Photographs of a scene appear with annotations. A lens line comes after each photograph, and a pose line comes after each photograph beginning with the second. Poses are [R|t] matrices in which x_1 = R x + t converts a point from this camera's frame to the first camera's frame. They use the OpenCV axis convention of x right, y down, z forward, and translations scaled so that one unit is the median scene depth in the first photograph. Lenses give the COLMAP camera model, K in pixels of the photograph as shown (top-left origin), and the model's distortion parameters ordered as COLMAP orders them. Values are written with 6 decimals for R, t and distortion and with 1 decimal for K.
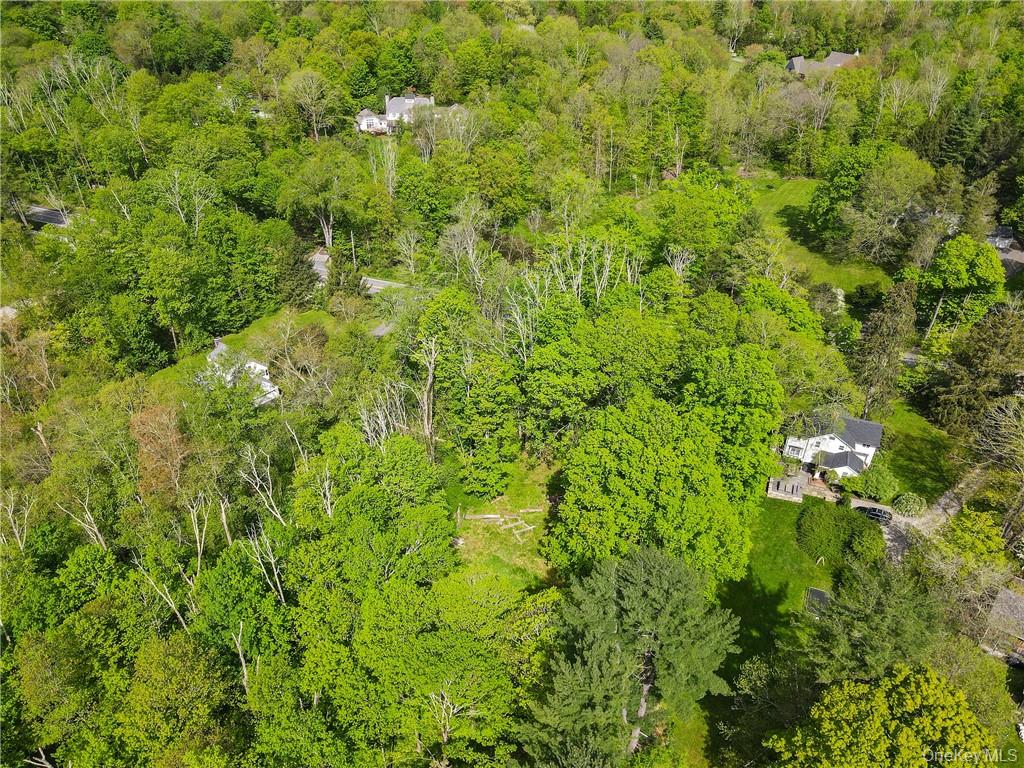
lens RADIAL K [[789.5, 0, 498.2], [0, 789.5, 384.2], [0, 0, 1]] dist [0.004985, 0.007740]
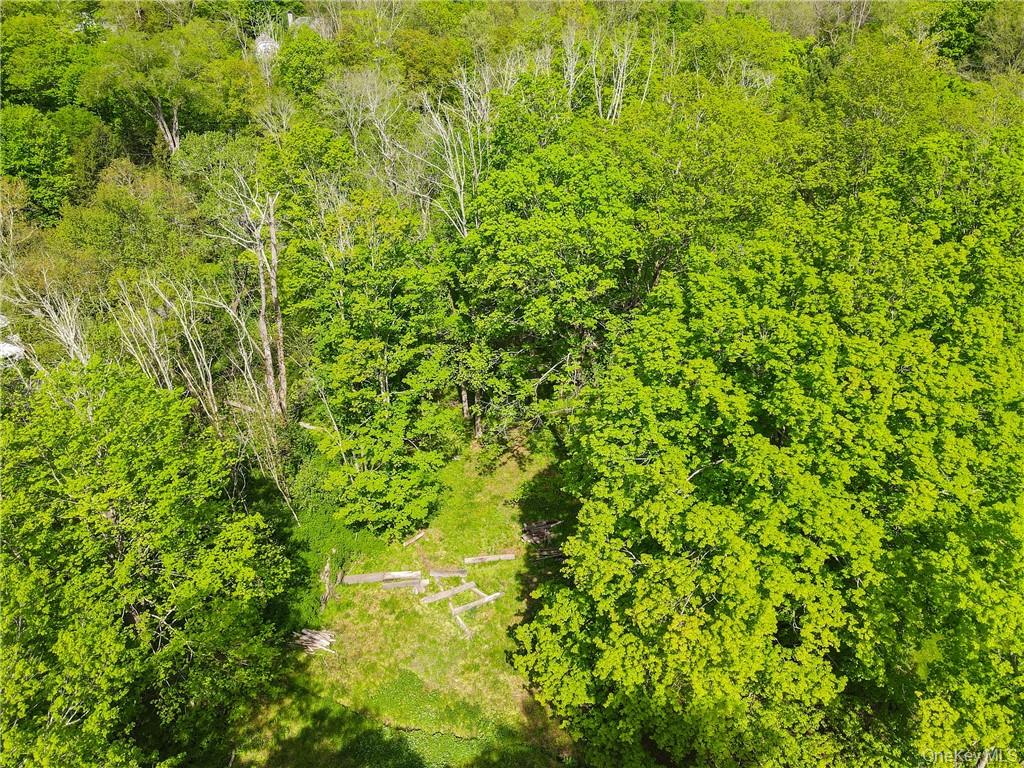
lens RADIAL K [[789.5, 0, 498.2], [0, 789.5, 384.2], [0, 0, 1]] dist [0.004985, 0.007740]
pose [[0.998343, -0.033272, 0.046950, 0.030547], [0.035665, 0.998058, -0.051075, 0.087741], [-0.045159, 0.052665, 0.997591, 0.569791]]
